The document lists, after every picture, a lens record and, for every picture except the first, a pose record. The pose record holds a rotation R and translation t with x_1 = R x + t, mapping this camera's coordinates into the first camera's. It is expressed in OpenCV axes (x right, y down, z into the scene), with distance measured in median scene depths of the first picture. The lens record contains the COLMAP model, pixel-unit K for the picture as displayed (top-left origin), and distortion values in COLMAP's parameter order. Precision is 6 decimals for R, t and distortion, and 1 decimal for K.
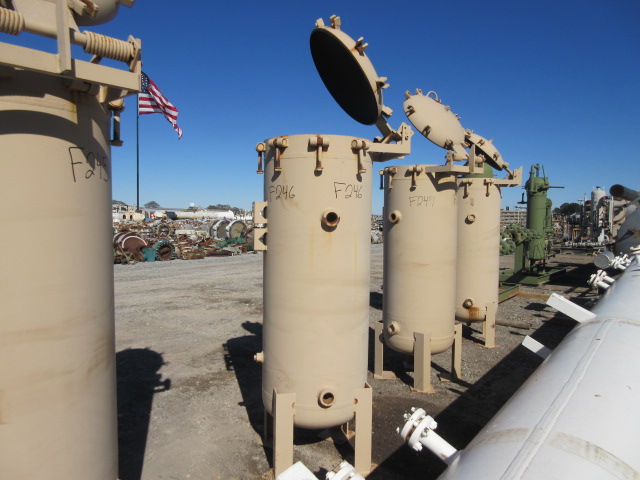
lens RADIAL K [[467.6, 0, 320.0], [0, 467.6, 240.0], [0, 0, 1]] dist [-0.009756, -0.003261]
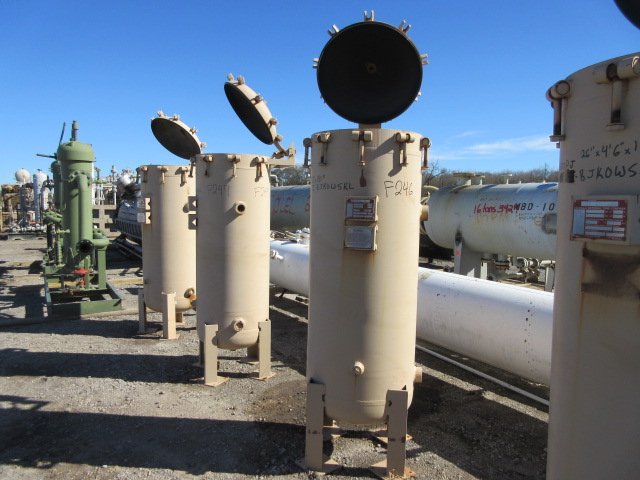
lens RADIAL K [[467.6, 0, 320.0], [0, 467.6, 240.0], [0, 0, 1]] dist [-0.009756, -0.003261]
pose [[0.344433, -0.075345, 0.935782, -0.658172], [0.037776, 0.997079, 0.066376, -0.040251], [-0.938050, 0.012488, 0.346274, 0.504608]]
